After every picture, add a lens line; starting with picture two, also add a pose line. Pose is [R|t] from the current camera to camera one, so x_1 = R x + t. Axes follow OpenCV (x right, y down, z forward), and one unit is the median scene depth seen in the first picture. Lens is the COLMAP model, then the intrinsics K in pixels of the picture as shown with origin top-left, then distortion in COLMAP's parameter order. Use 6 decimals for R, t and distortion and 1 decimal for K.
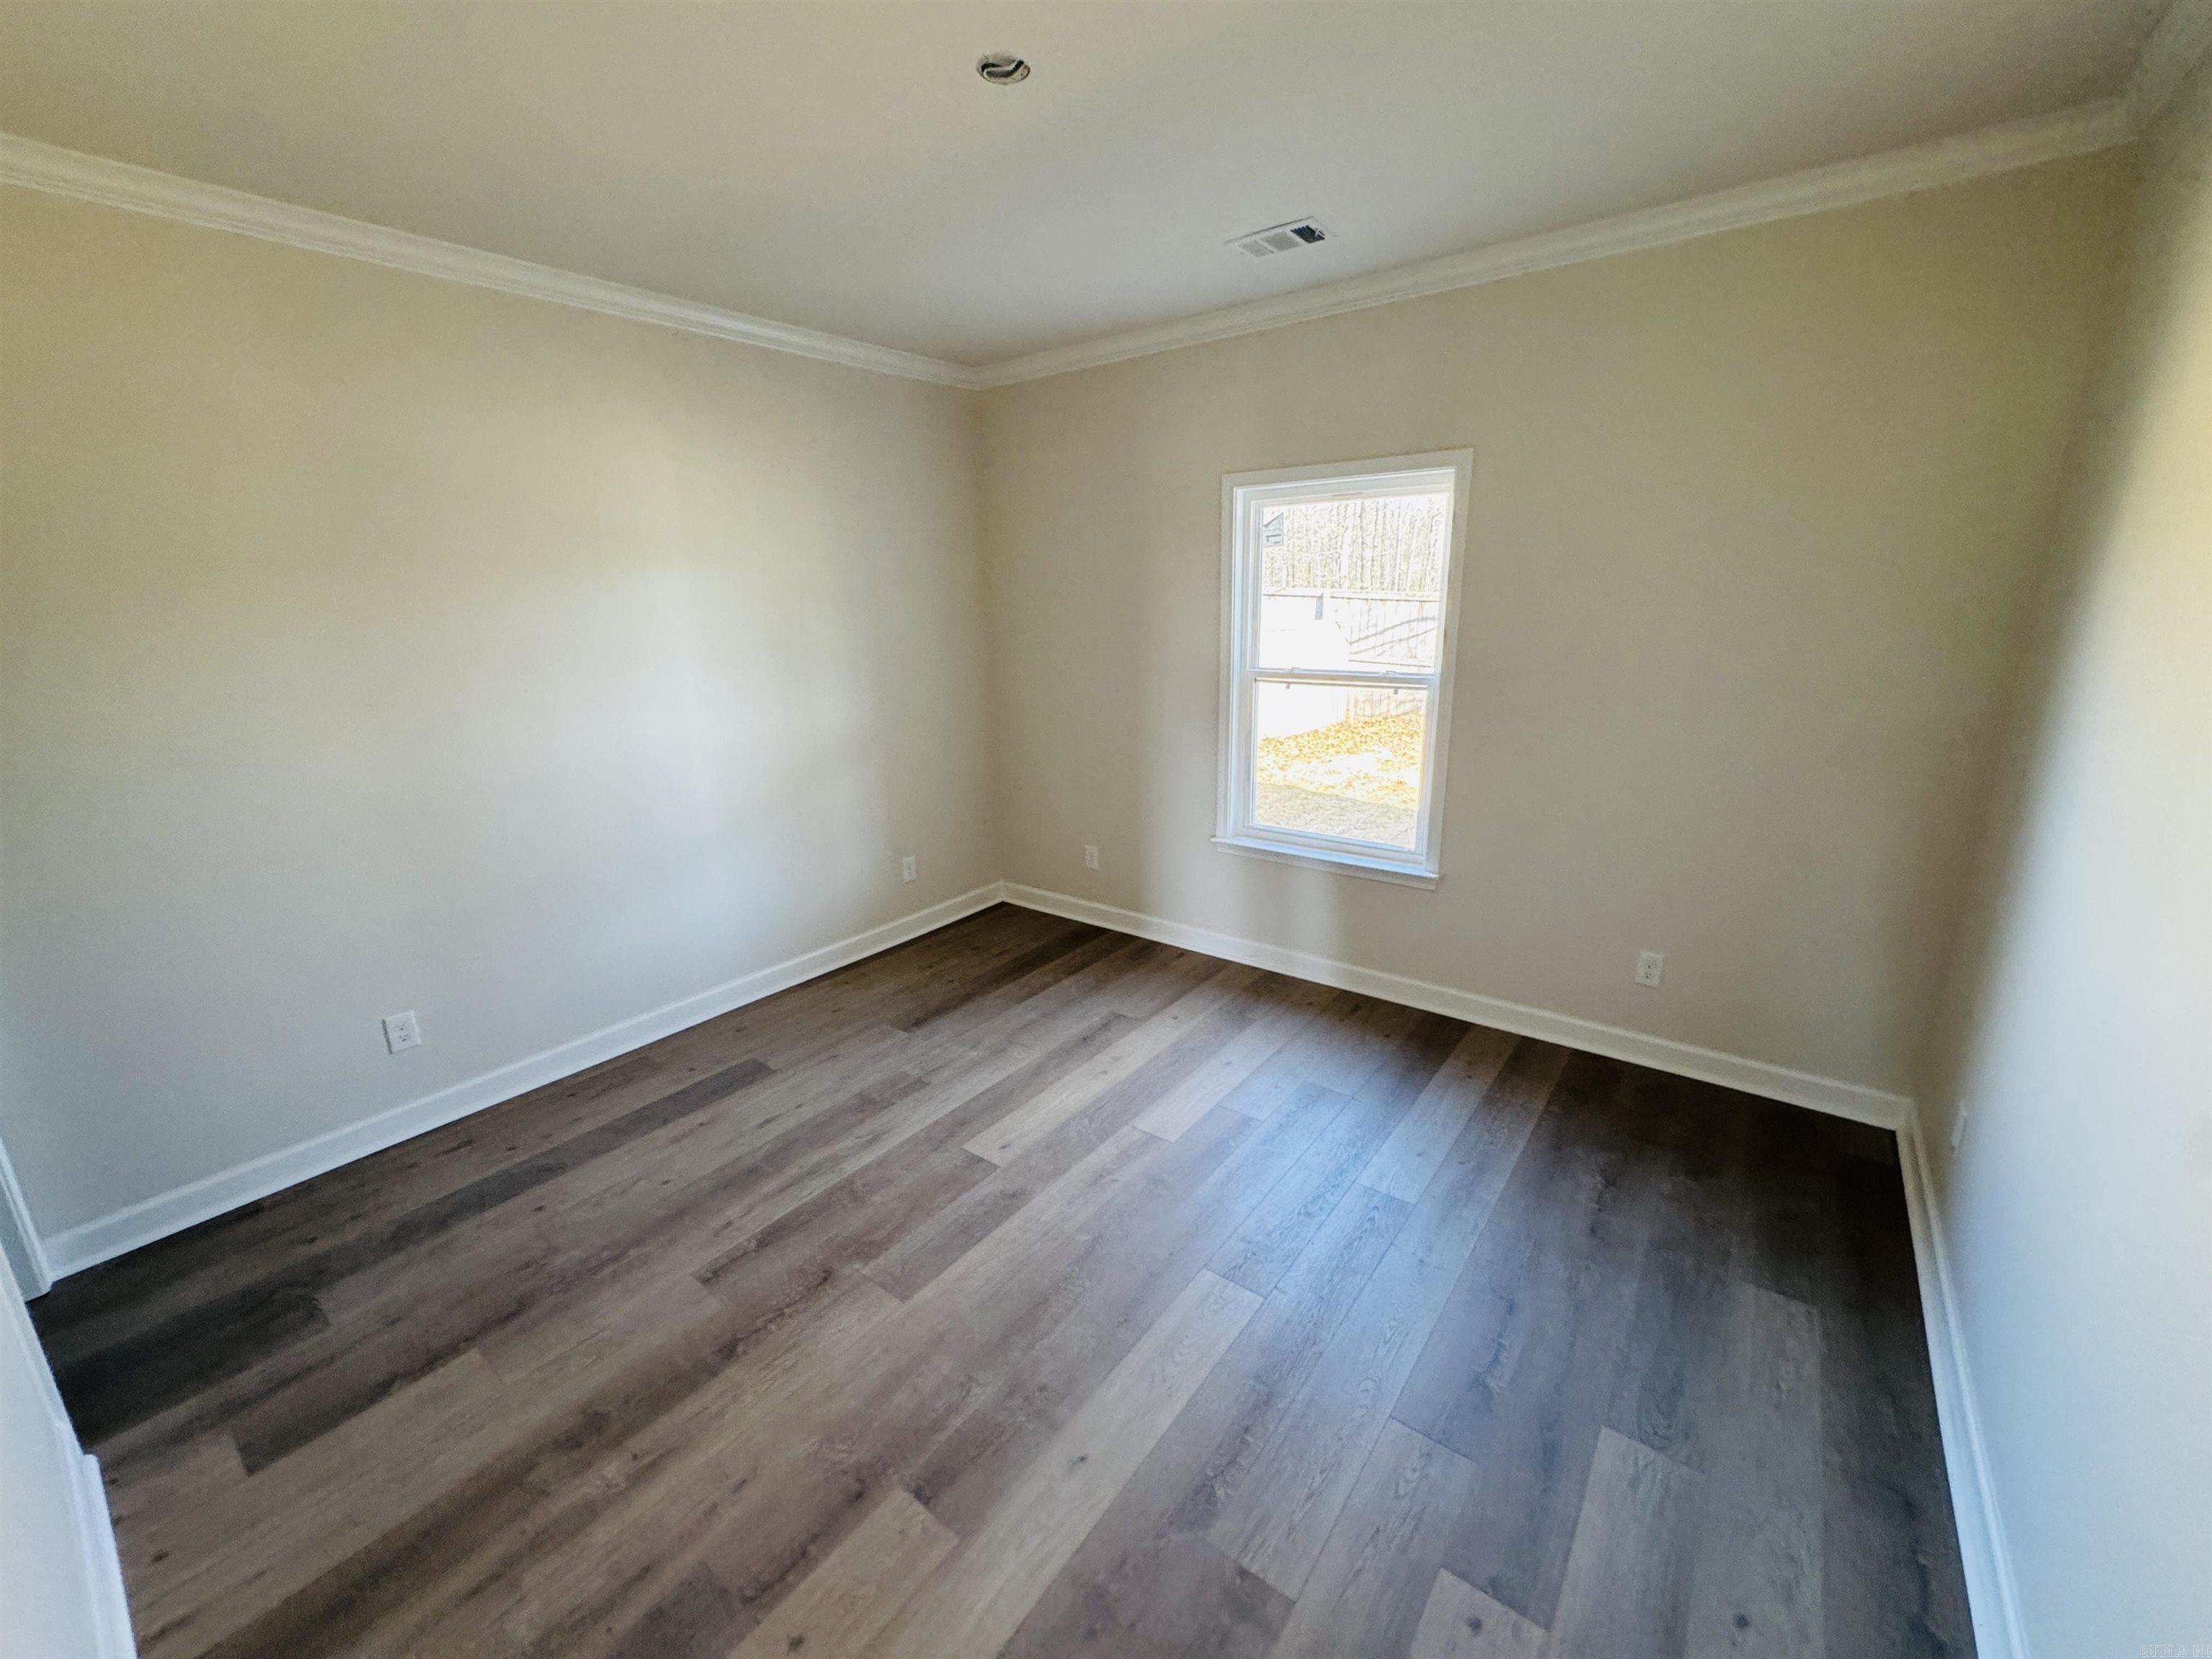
lens RADIAL K [[890.2, 0, 1105.3], [0, 890.2, 829.5], [0, 0, 1]] dist [-0.000555, 0.000314]
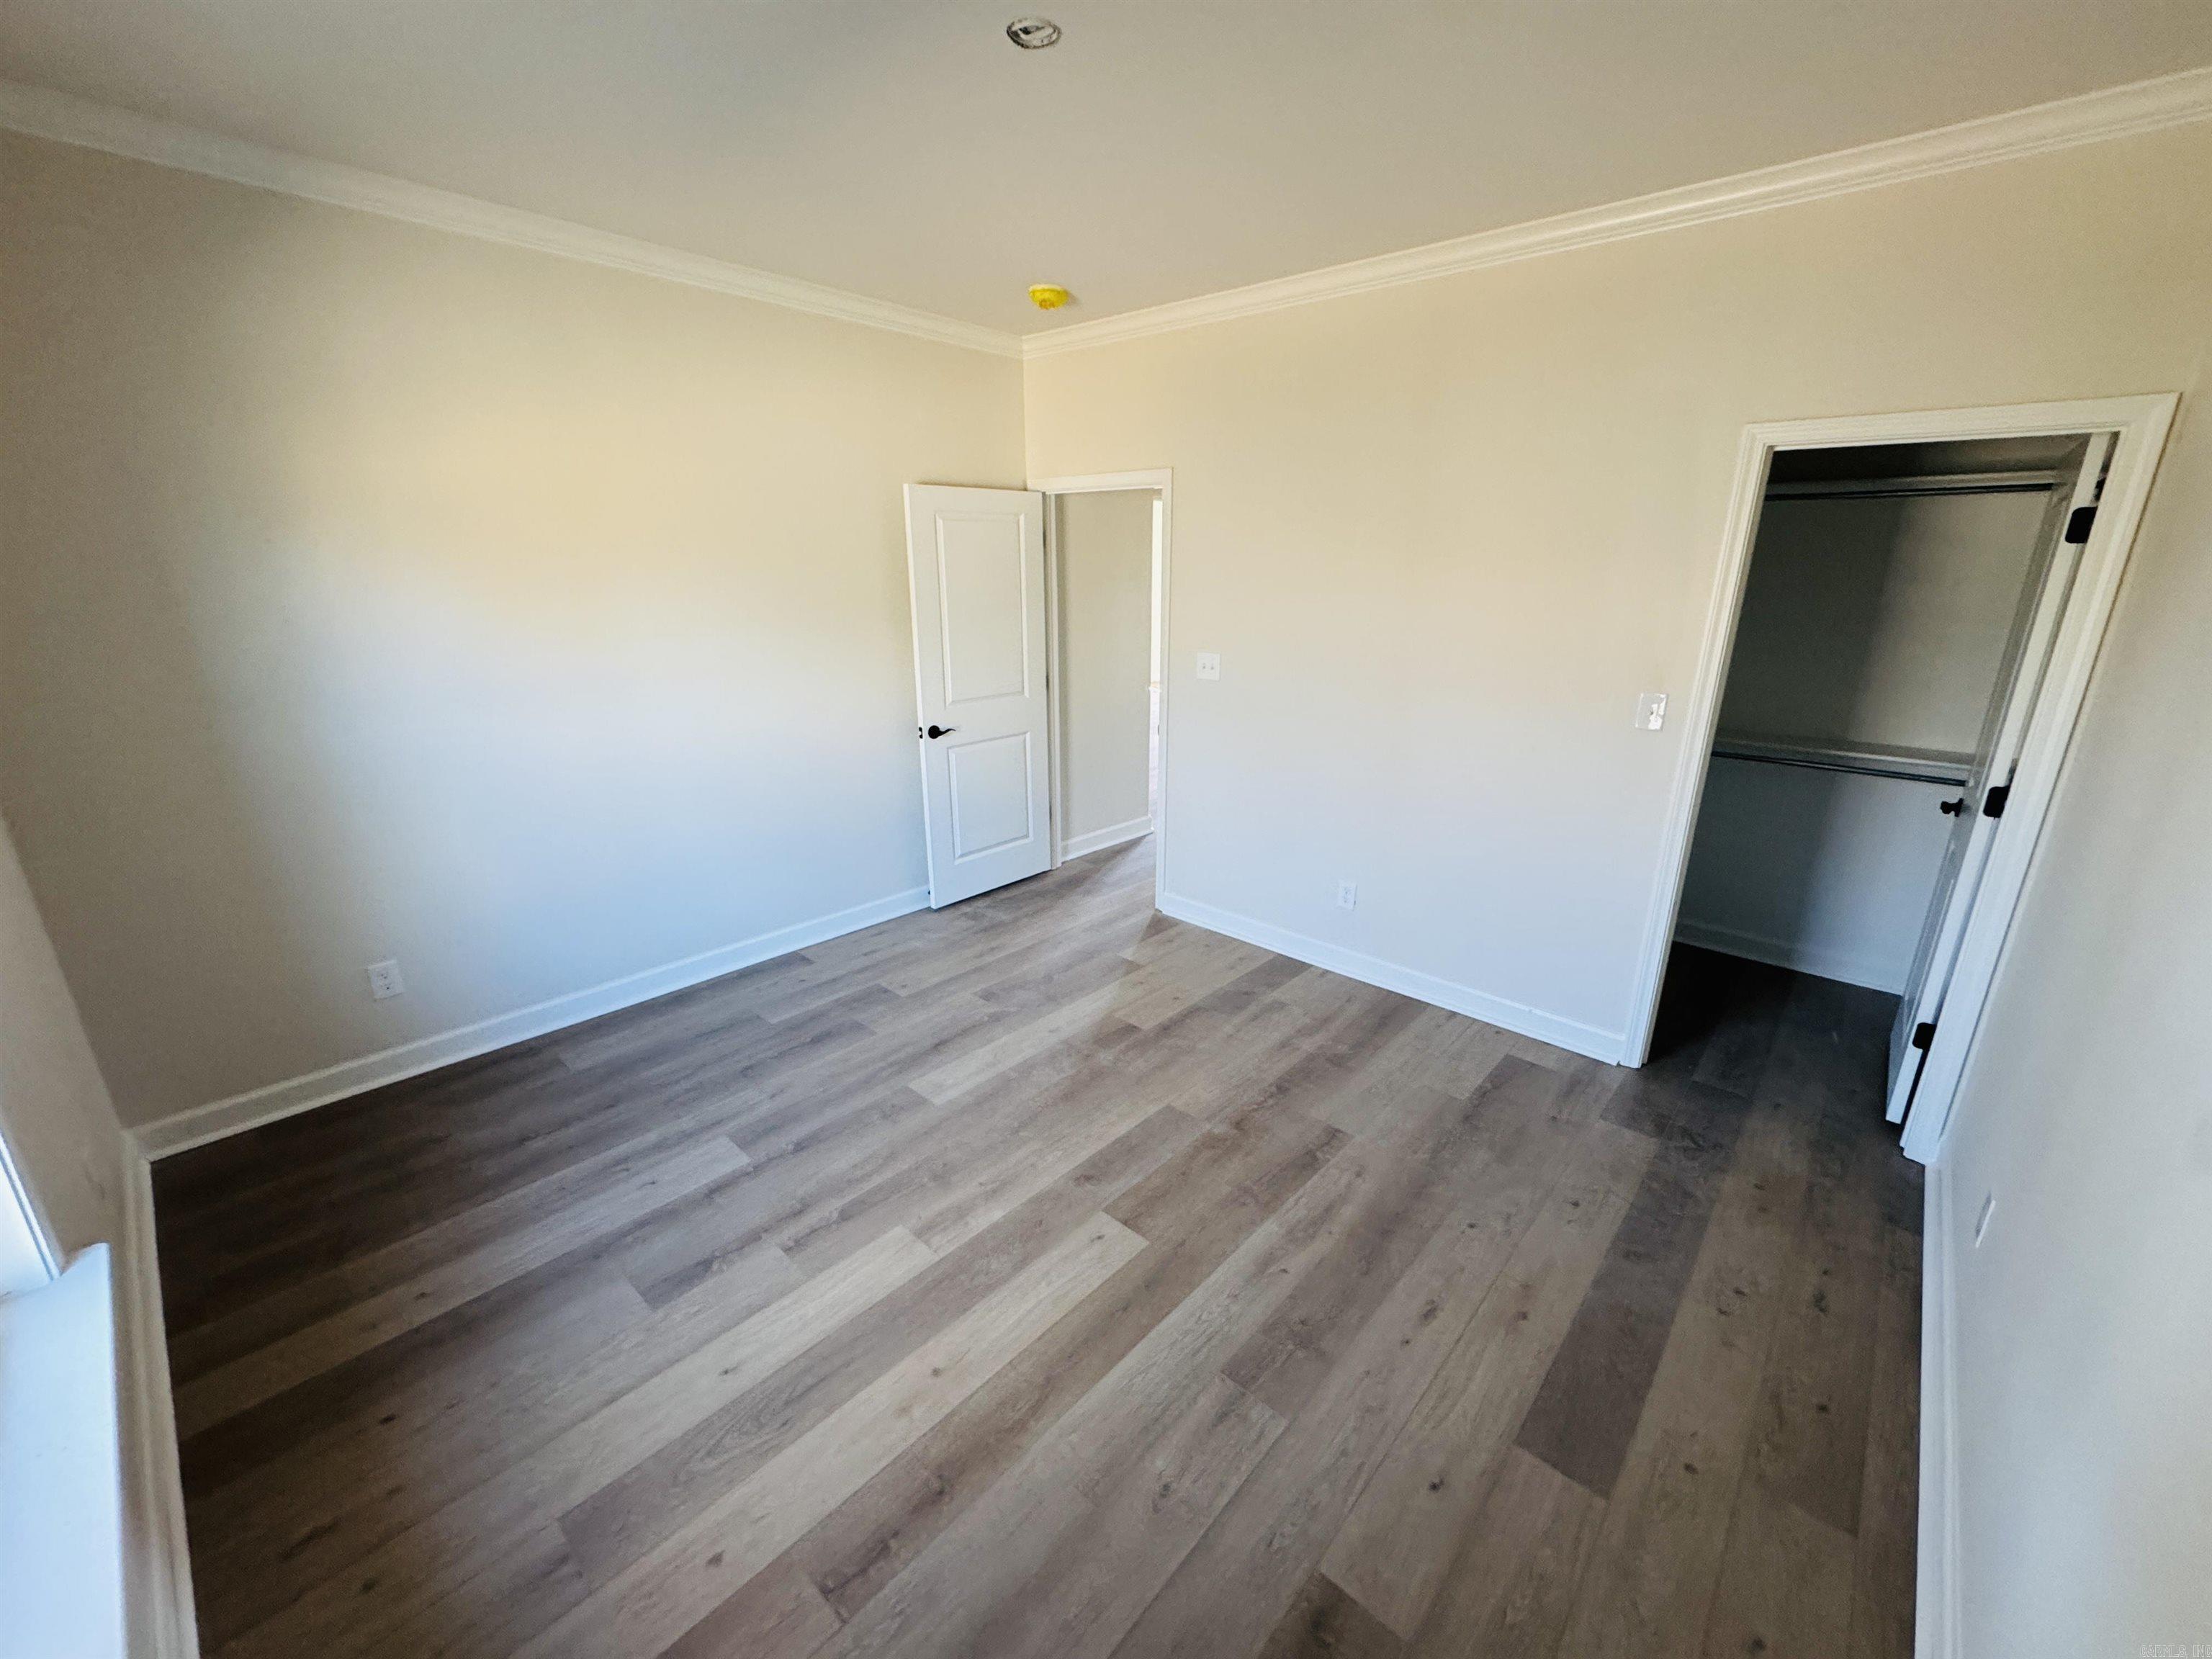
lens RADIAL K [[890.2, 0, 1103.1], [0, 890.2, 832.5], [0, 0, 1]] dist [-0.000555, 0.000314]
pose [[-0.996333, -0.013233, 0.084528, -0.205363], [0.032984, 0.852192, 0.522188, -0.450572], [-0.078944, 0.523062, -0.848631, 1.685936]]
